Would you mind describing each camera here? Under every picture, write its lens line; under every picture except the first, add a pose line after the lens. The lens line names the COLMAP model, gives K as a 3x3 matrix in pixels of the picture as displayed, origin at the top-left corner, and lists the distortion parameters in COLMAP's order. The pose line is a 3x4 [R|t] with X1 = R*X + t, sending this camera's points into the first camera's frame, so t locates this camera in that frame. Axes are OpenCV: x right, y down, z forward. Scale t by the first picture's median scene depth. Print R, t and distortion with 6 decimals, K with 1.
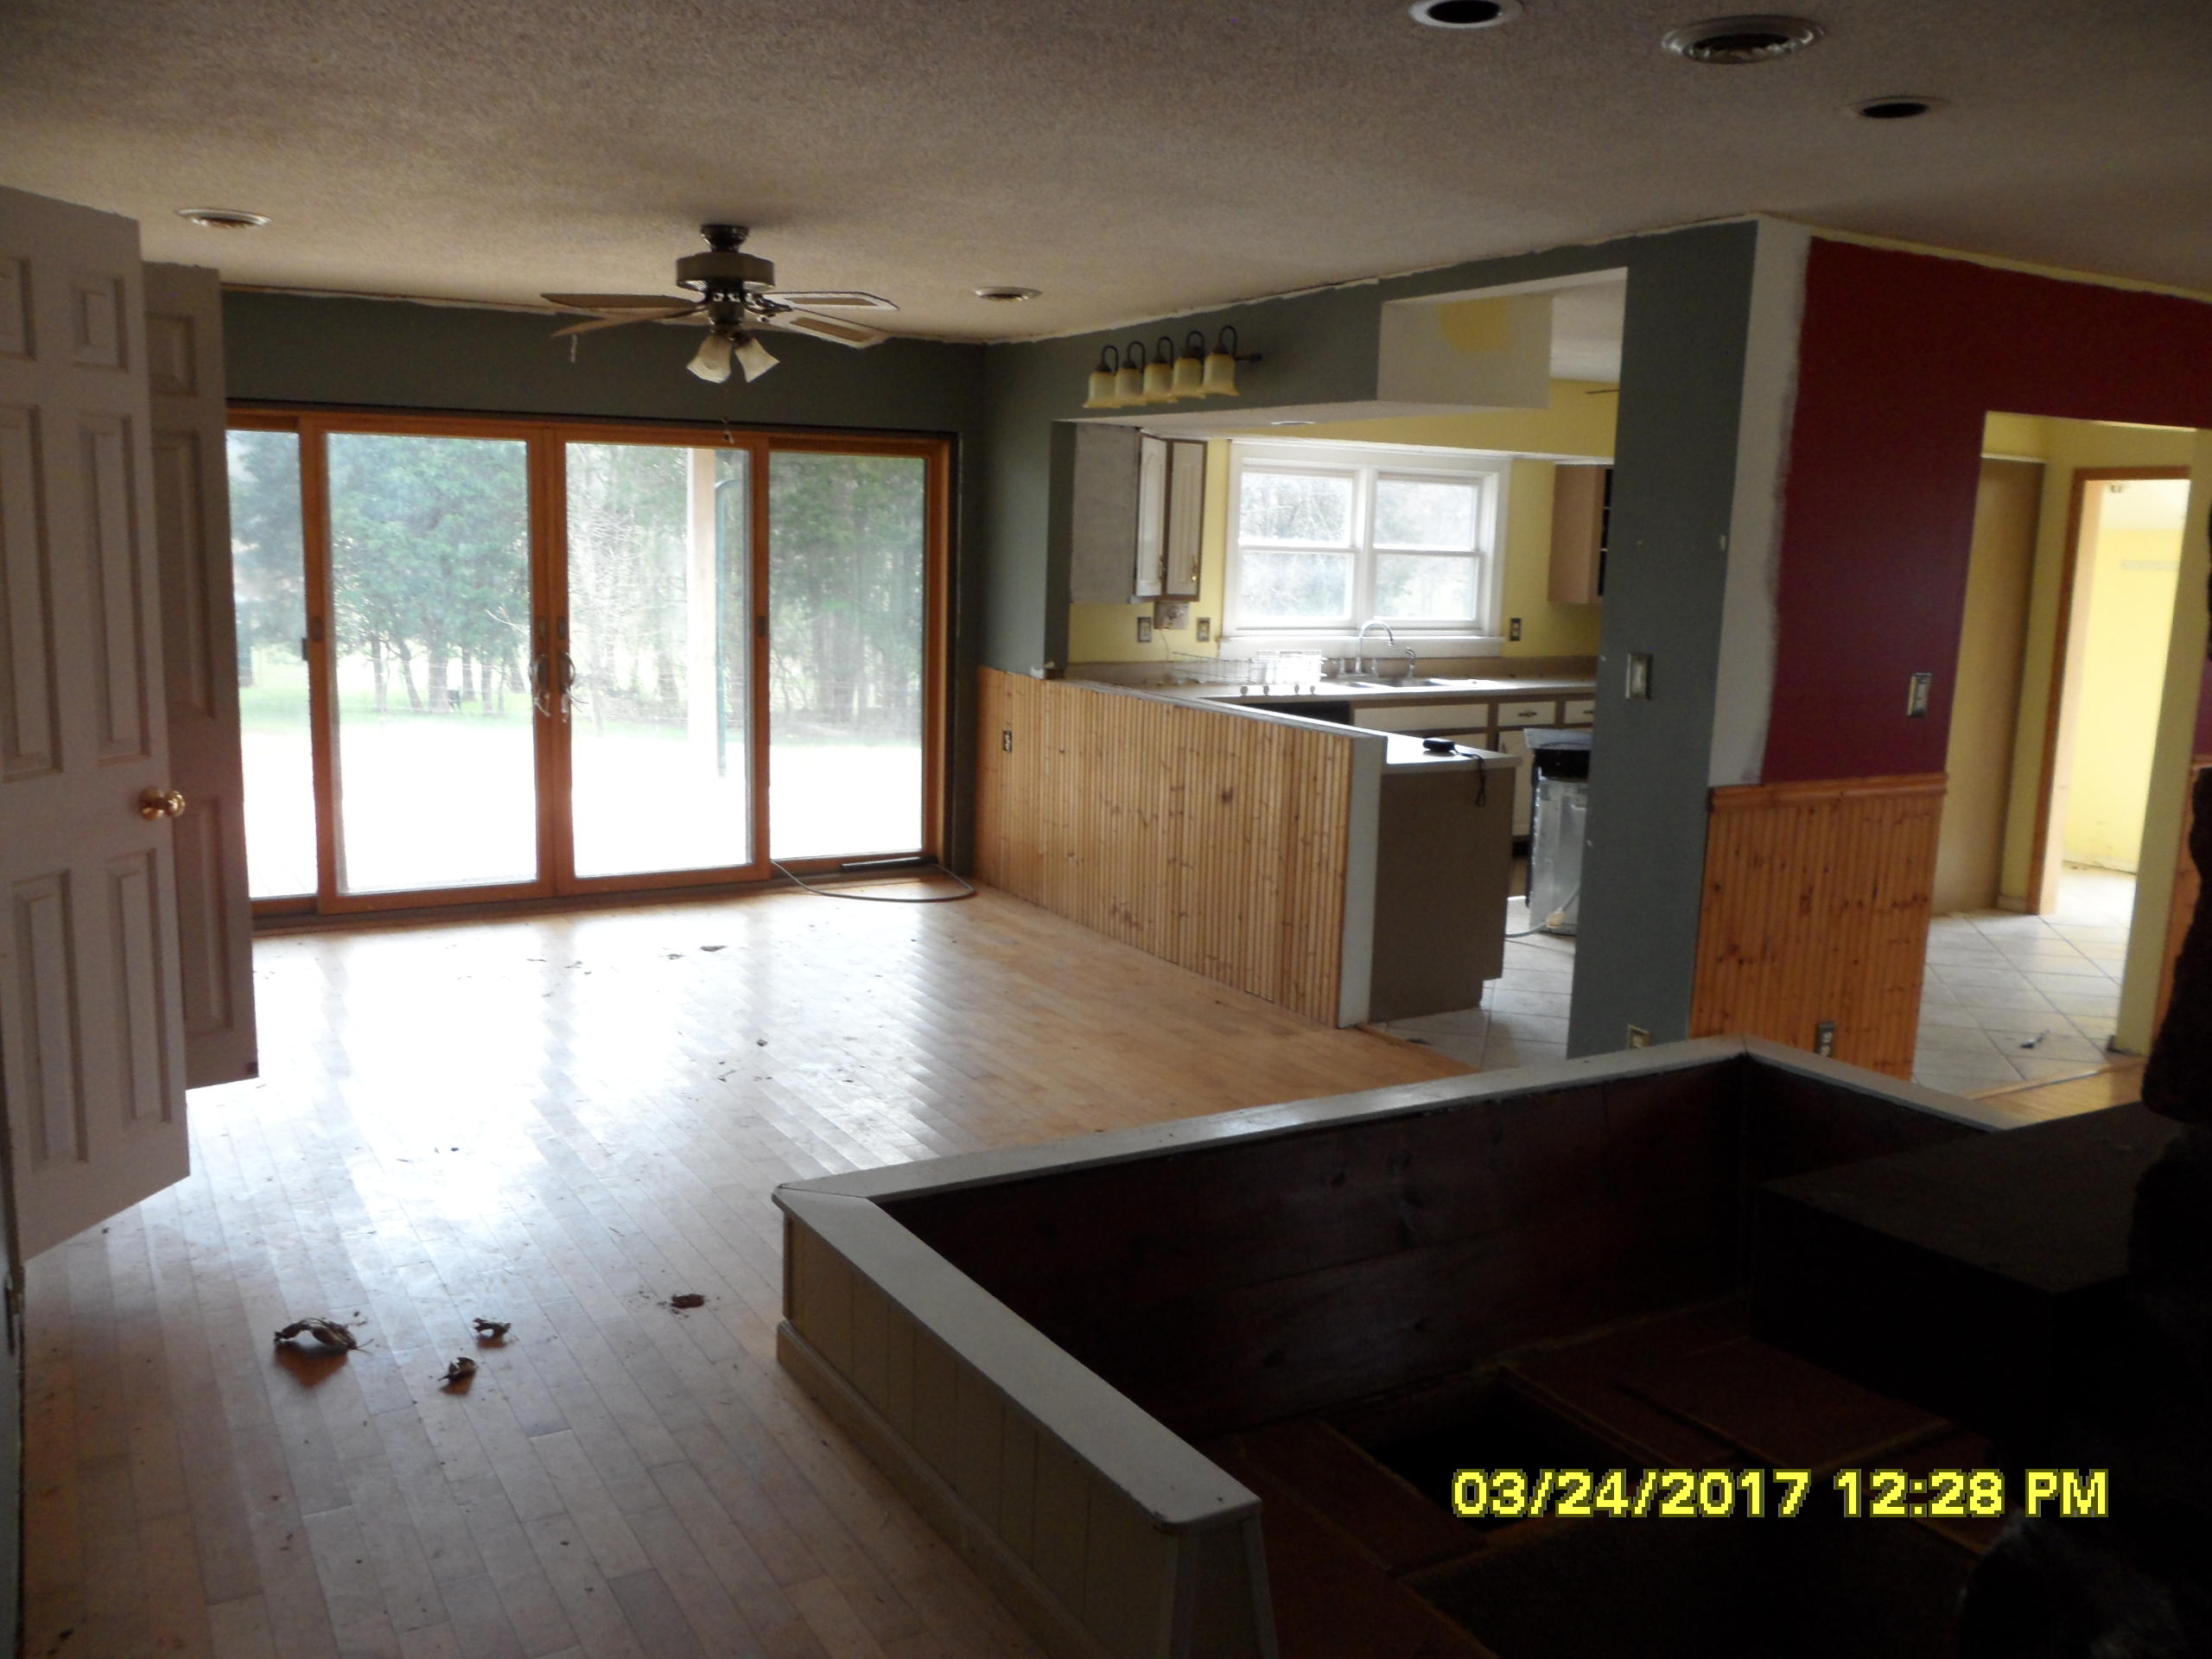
lens RADIAL K [[1836.0, 0, 1106.0], [0, 1836.0, 829.5], [0, 0, 1]] dist [-0.026464, 0.056862]
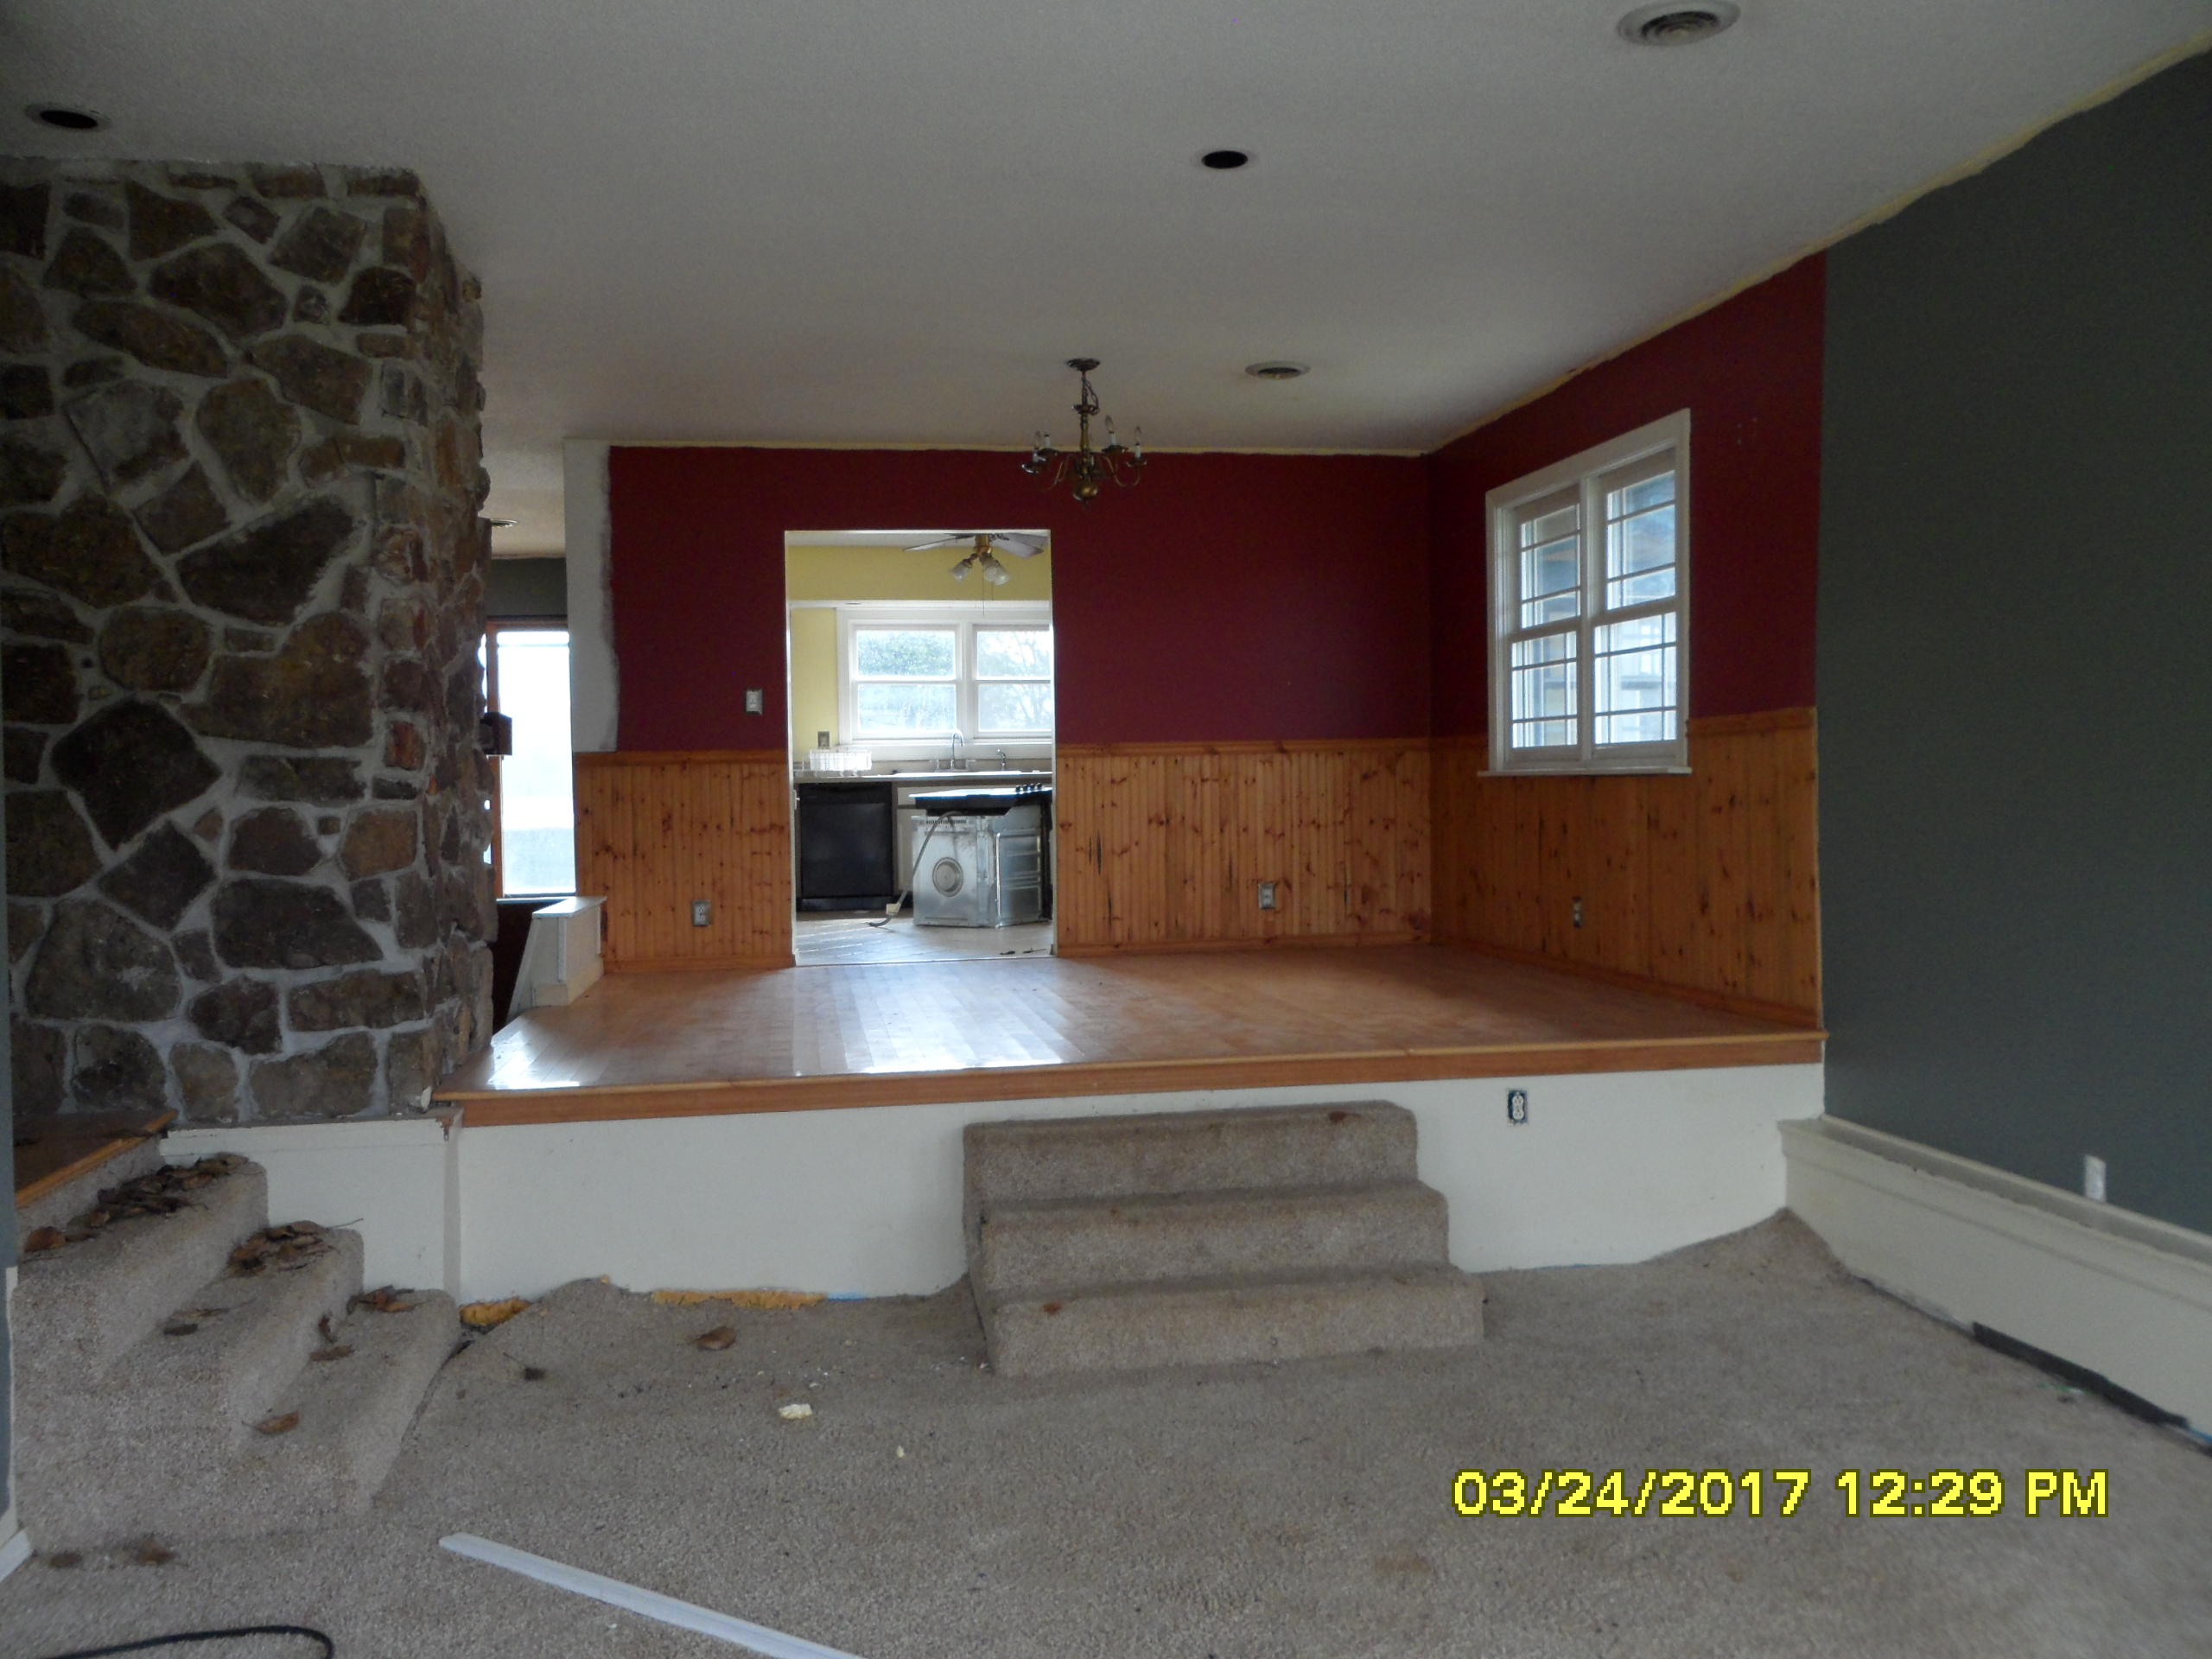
lens RADIAL K [[1836.0, 0, 1106.0], [0, 1836.0, 829.5], [0, 0, 1]] dist [-0.026464, 0.056862]
pose [[0.940111, -0.033631, -0.339206, 0.937604], [-0.012519, 0.991043, -0.132953, 0.185854], [0.340639, 0.129237, 0.931270, -0.305543]]
